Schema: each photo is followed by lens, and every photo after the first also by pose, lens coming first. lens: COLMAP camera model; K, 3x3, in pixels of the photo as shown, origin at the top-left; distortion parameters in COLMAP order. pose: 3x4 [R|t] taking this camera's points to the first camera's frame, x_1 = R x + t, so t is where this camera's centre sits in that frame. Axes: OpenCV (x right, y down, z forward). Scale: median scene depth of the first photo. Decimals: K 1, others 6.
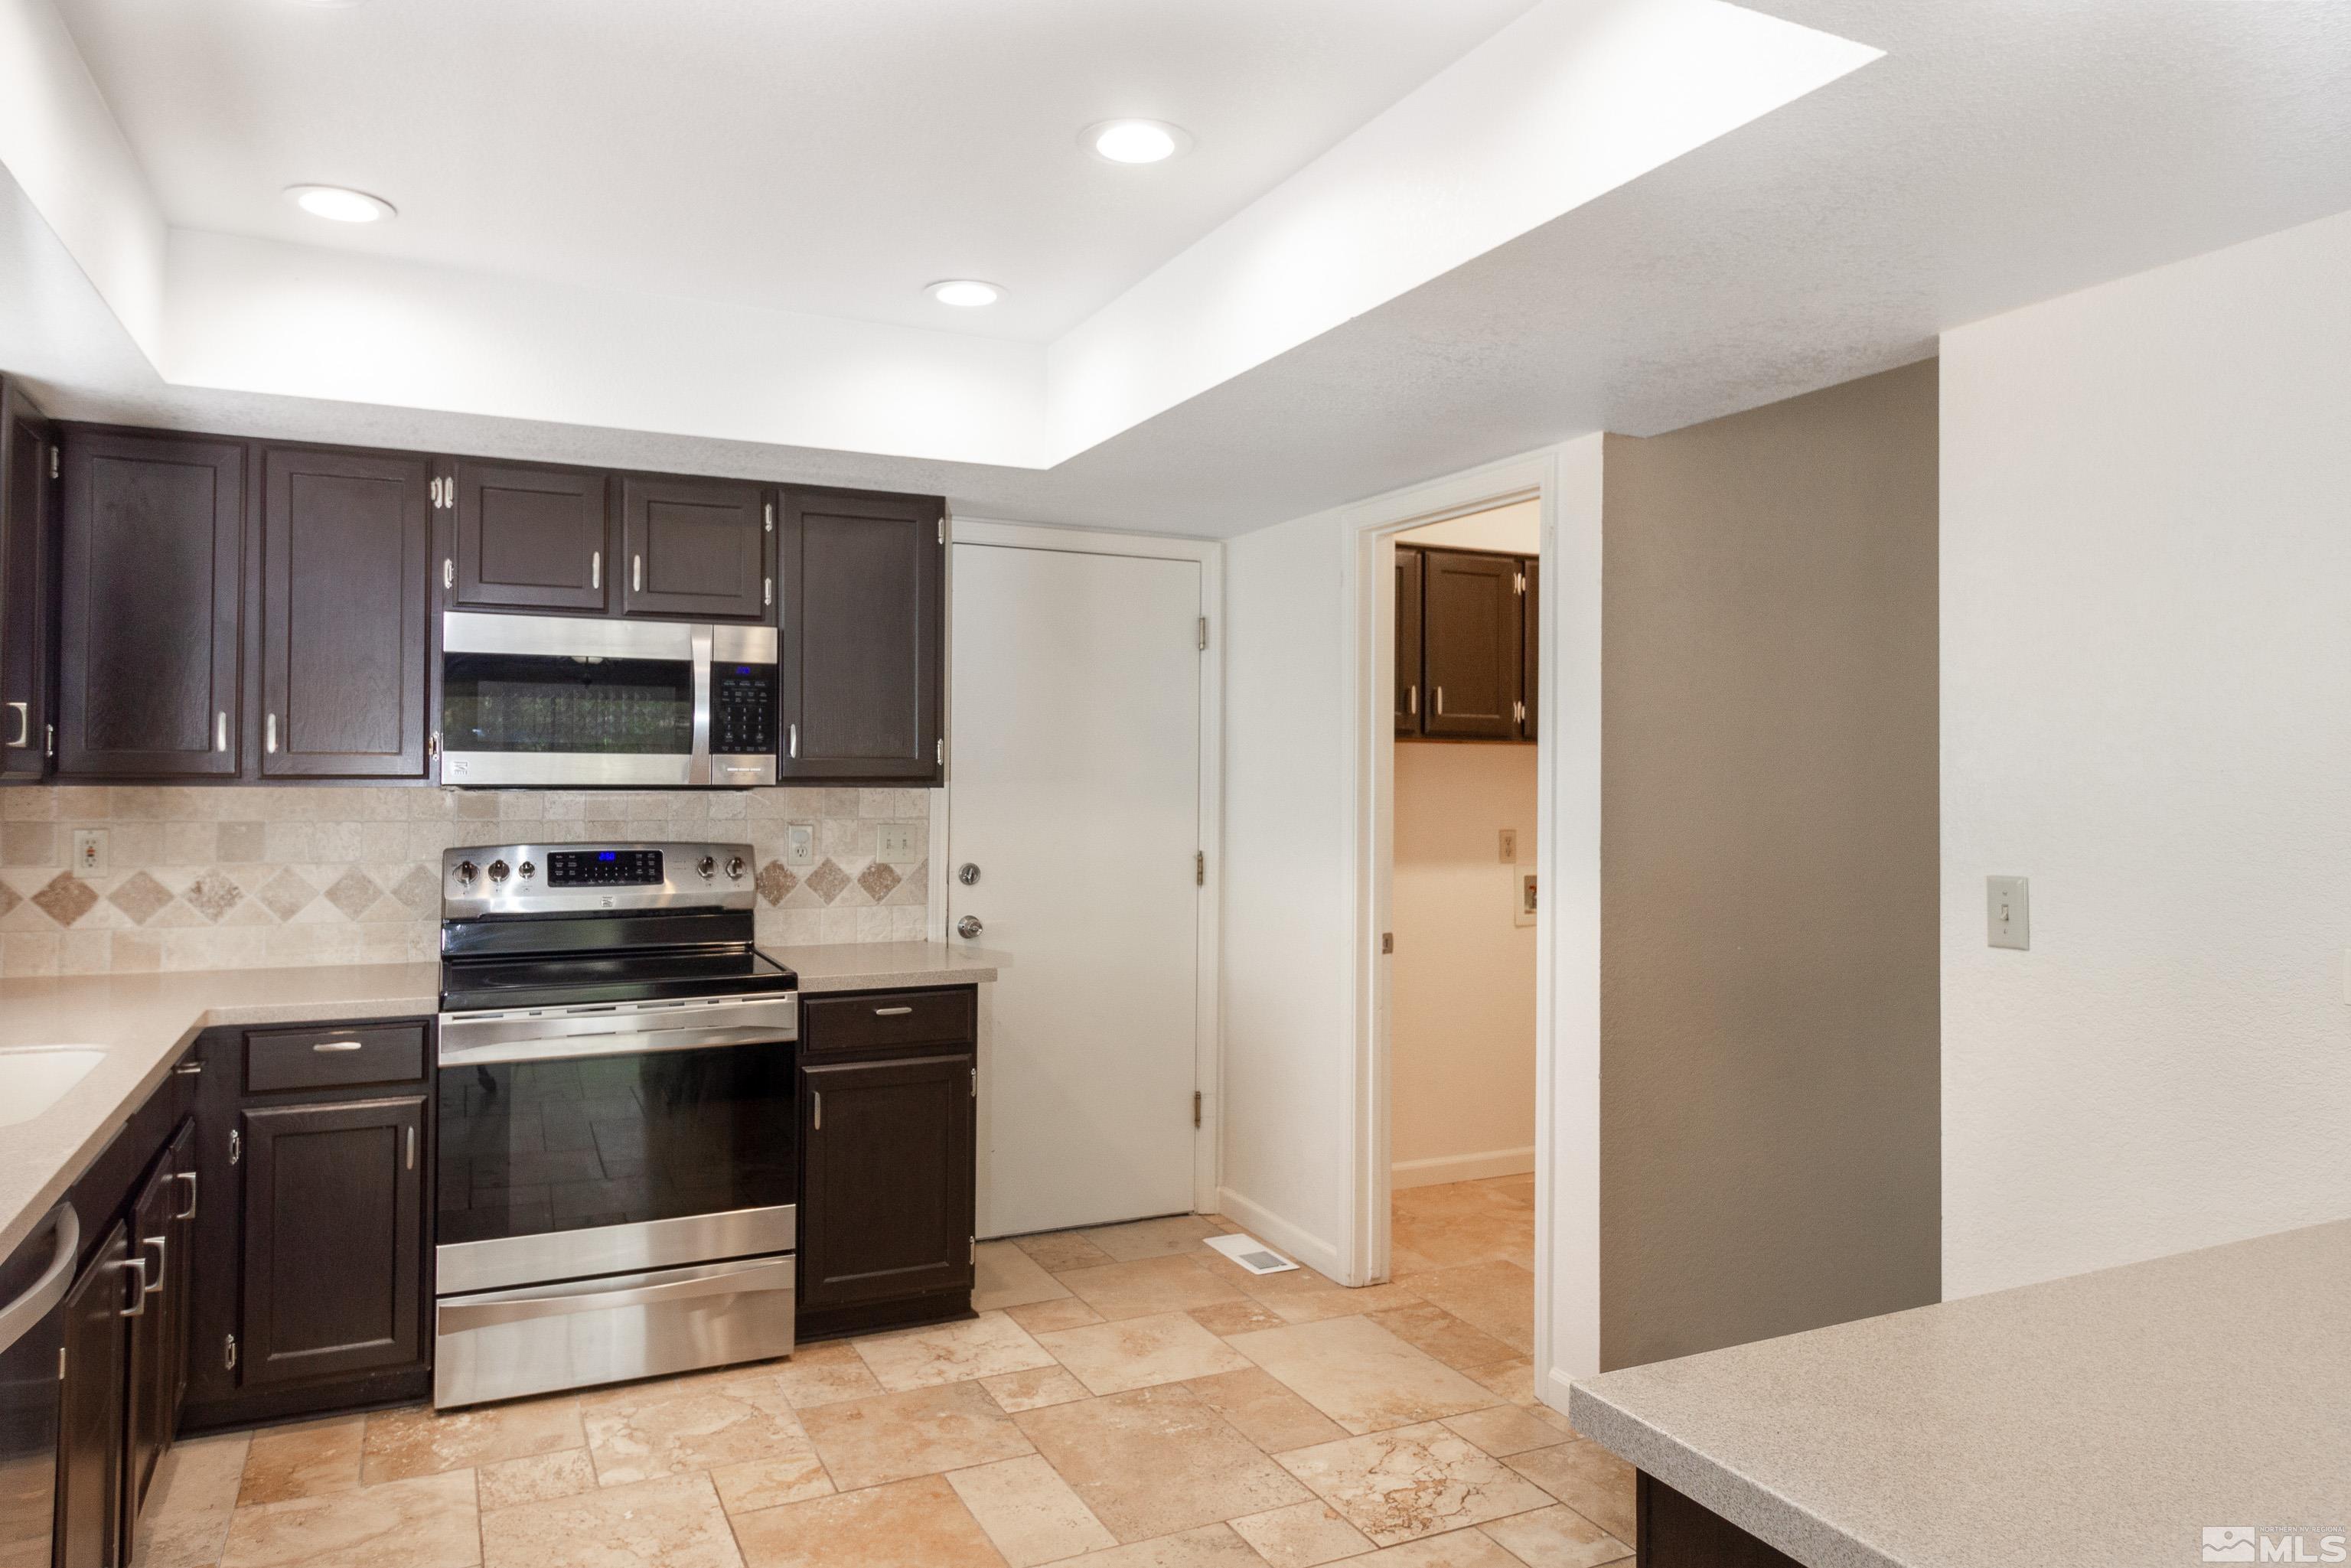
lens RADIAL K [[1523.6, 0, 1176.3], [0, 1523.6, 747.6], [0, 0, 1]] dist [0.002001, 0.001557]
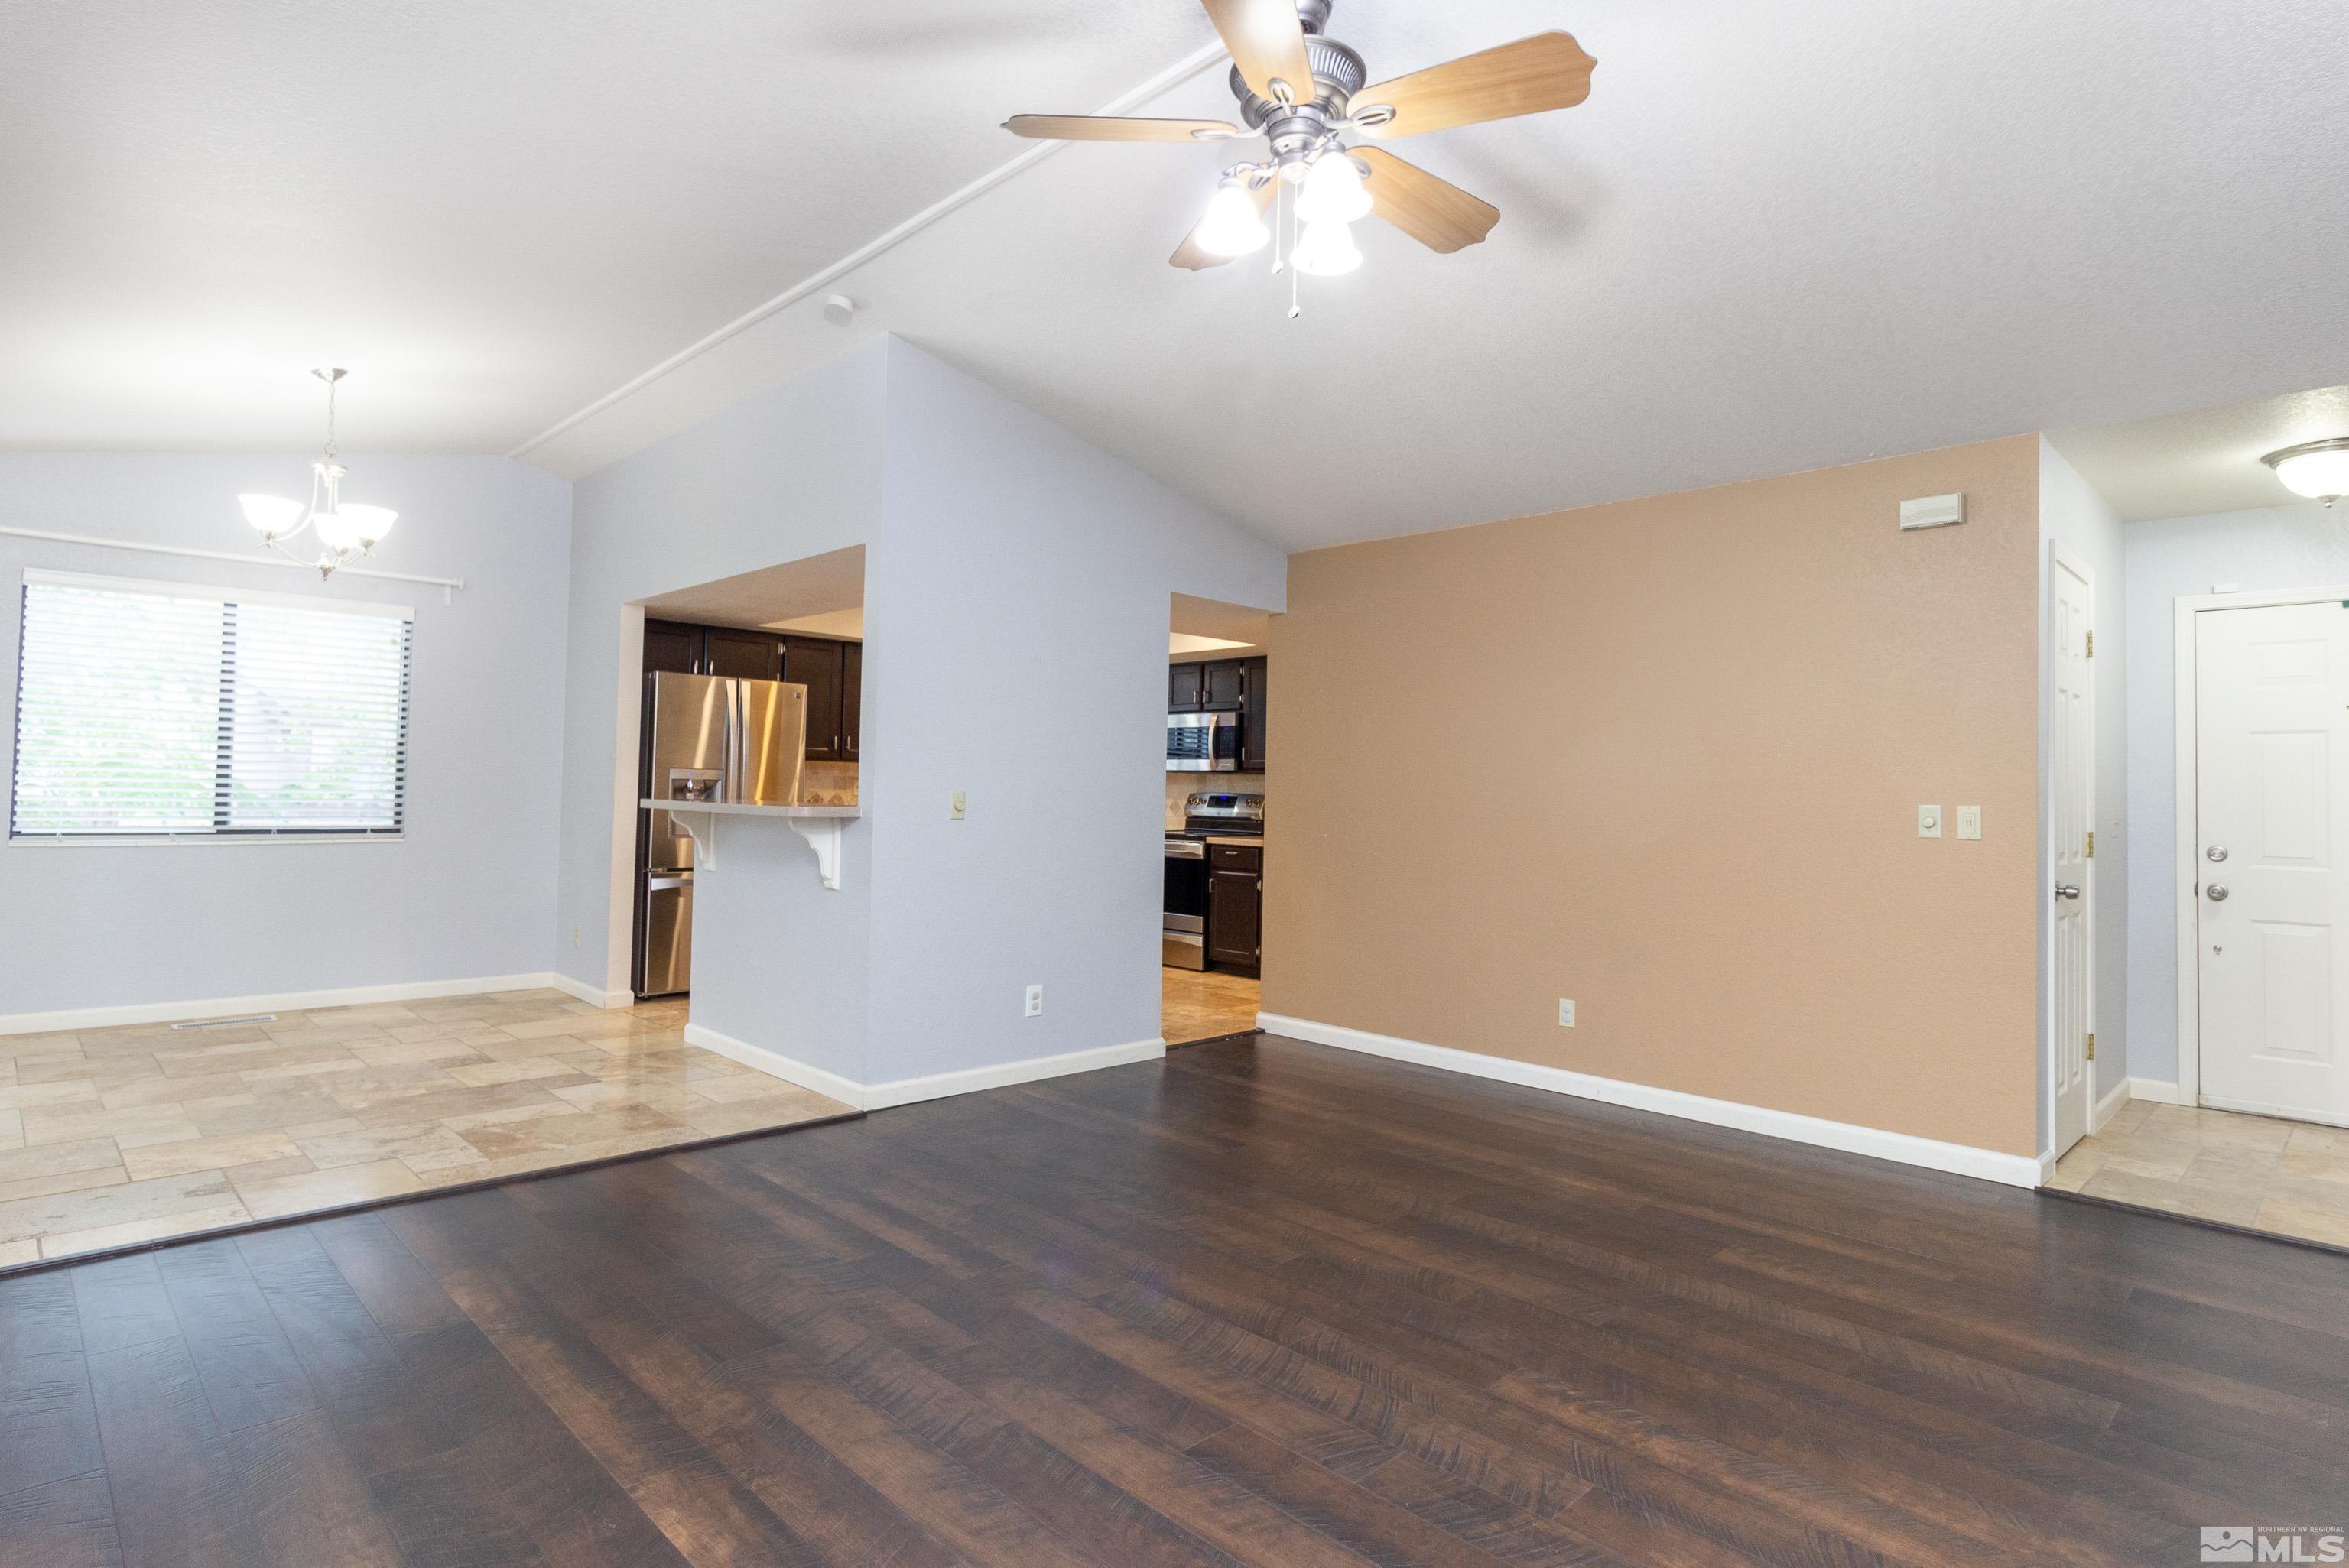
lens RADIAL K [[1212.2, 0, 1182.4], [0, 1212.2, 752.9], [0, 0, 1]] dist [0.000540, -0.000466]
pose [[0.333727, -0.027586, -0.942266, 1.810515], [-0.005539, 0.999497, -0.031223, 0.063407], [0.942654, 0.015639, 0.333406, 0.204741]]
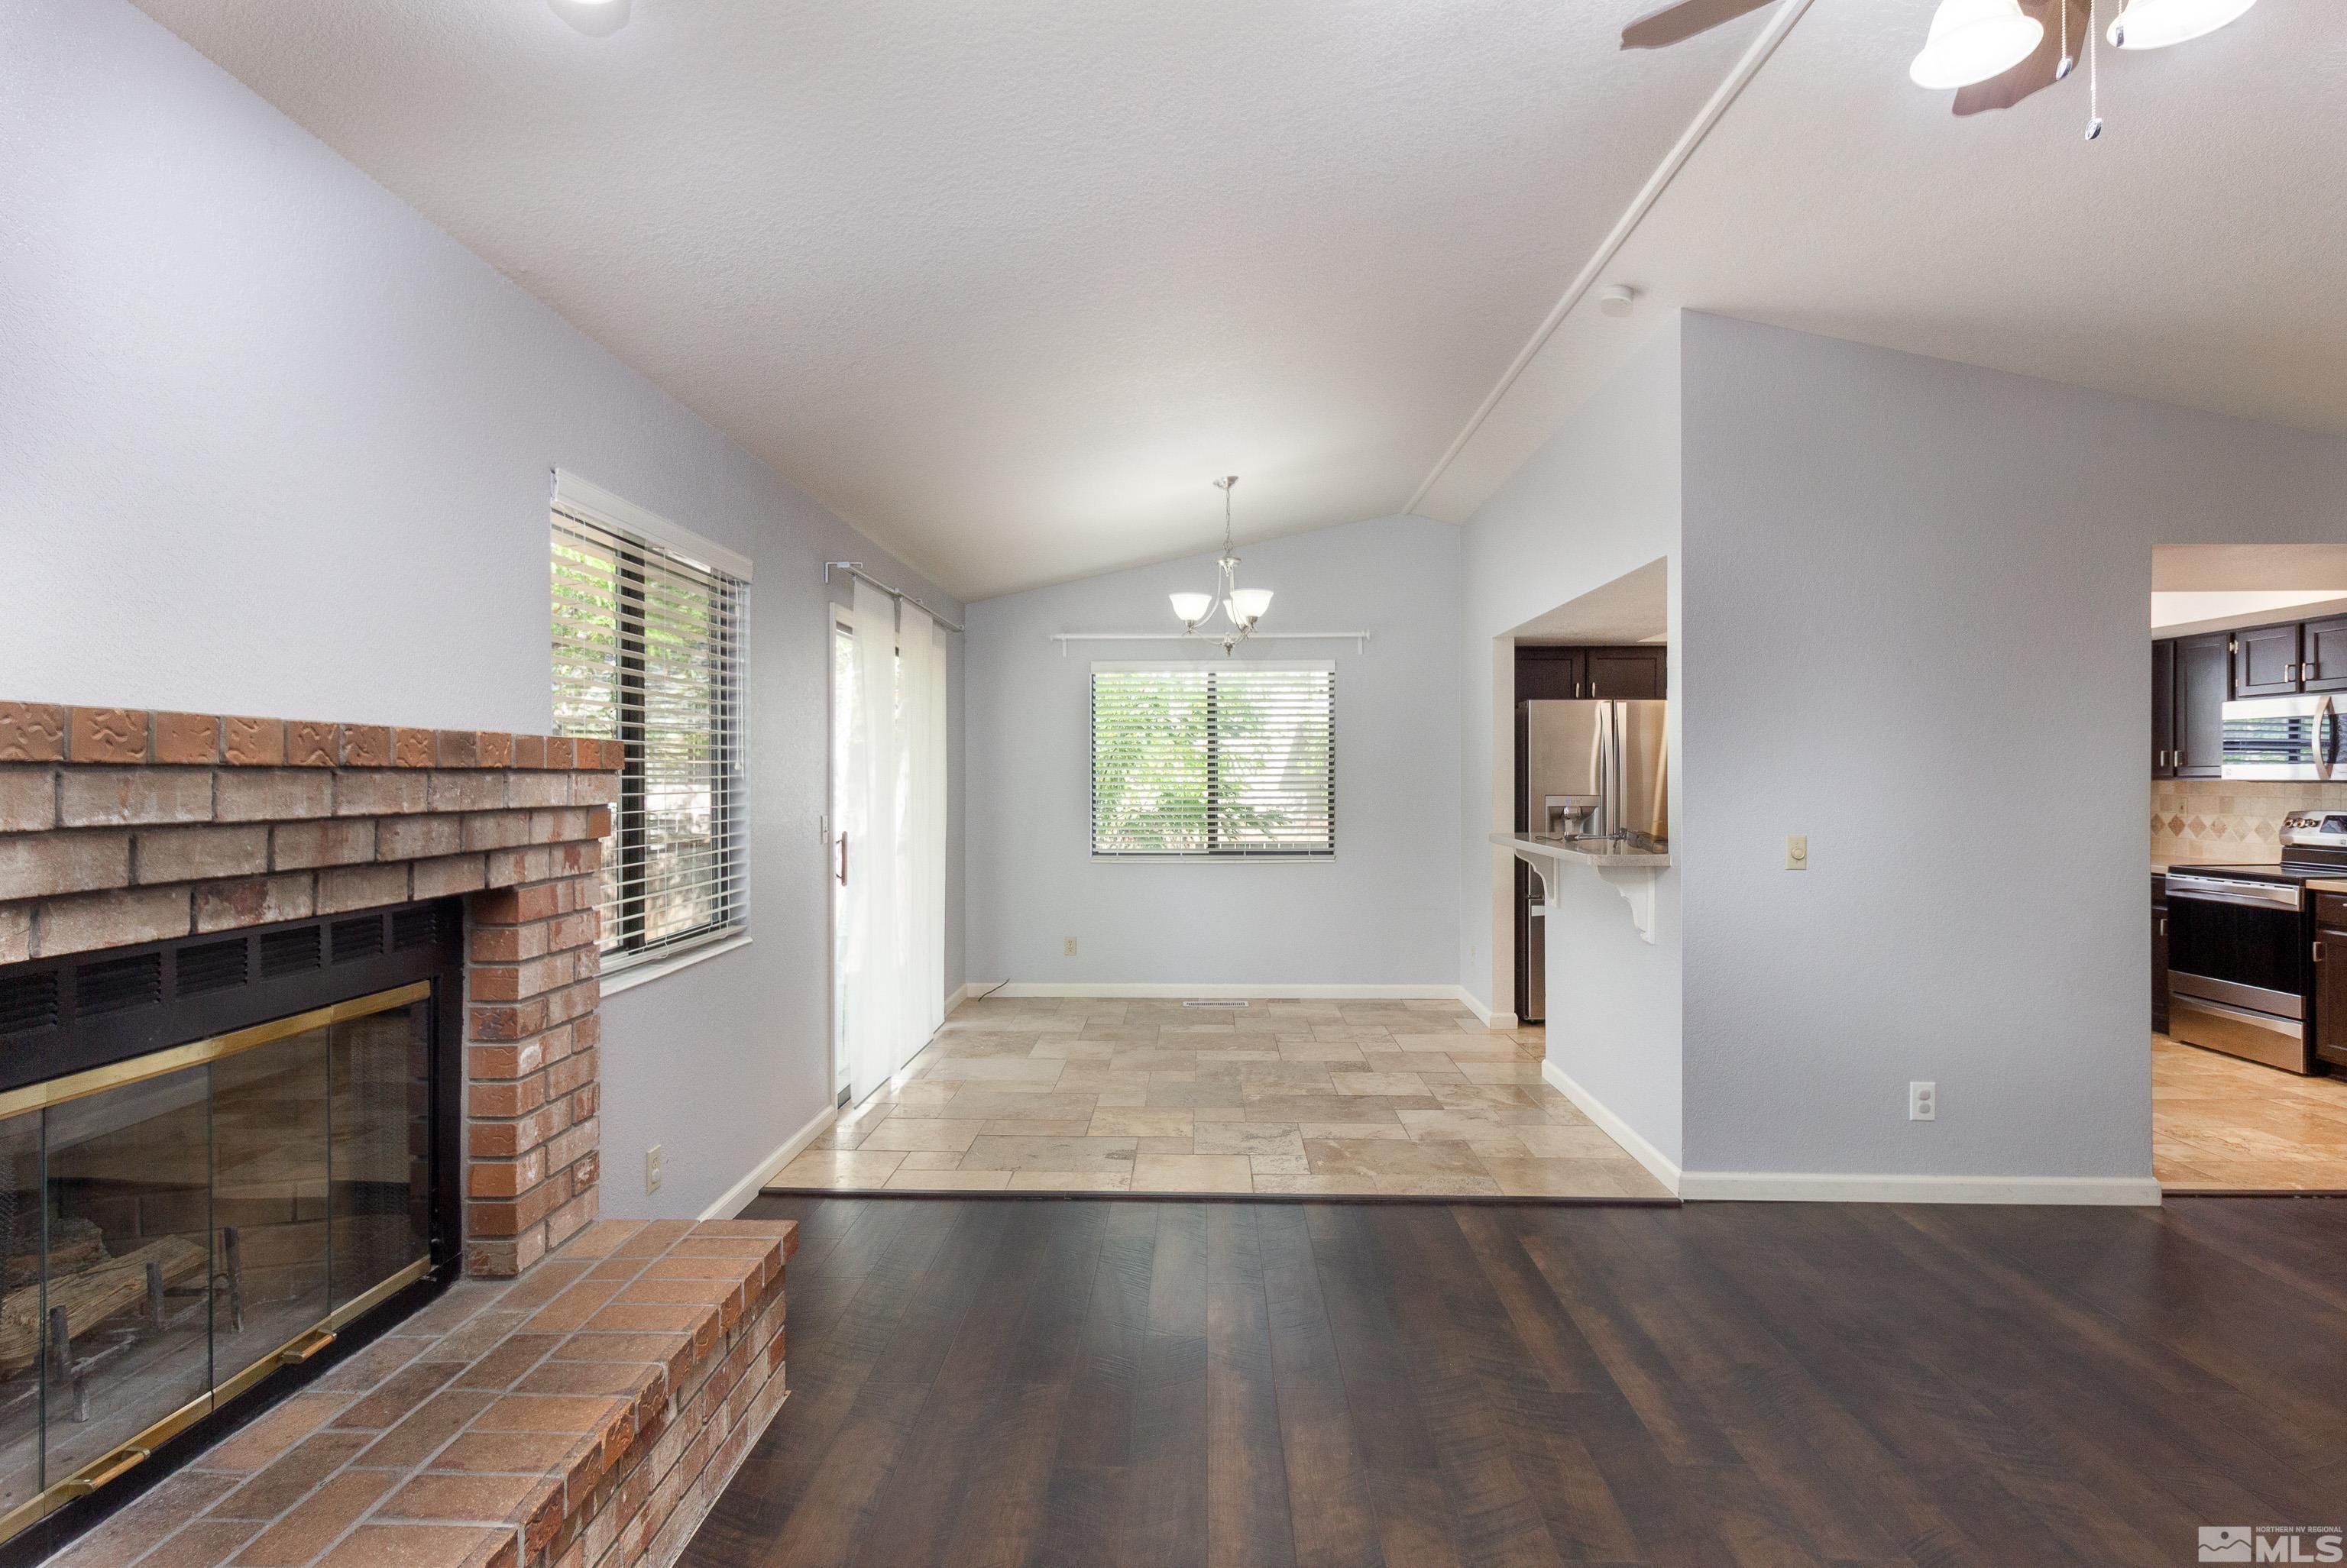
lens RADIAL K [[1199.5, 0, 1173.5], [0, 1199.5, 784.0], [0, 0, 1]] dist [0.000405, -0.000545]
pose [[-0.446808, 0.002153, -0.894628, 1.704269], [0.014131, 0.999889, -0.004651, 0.016272], [0.894519, -0.014720, -0.446789, 0.391521]]
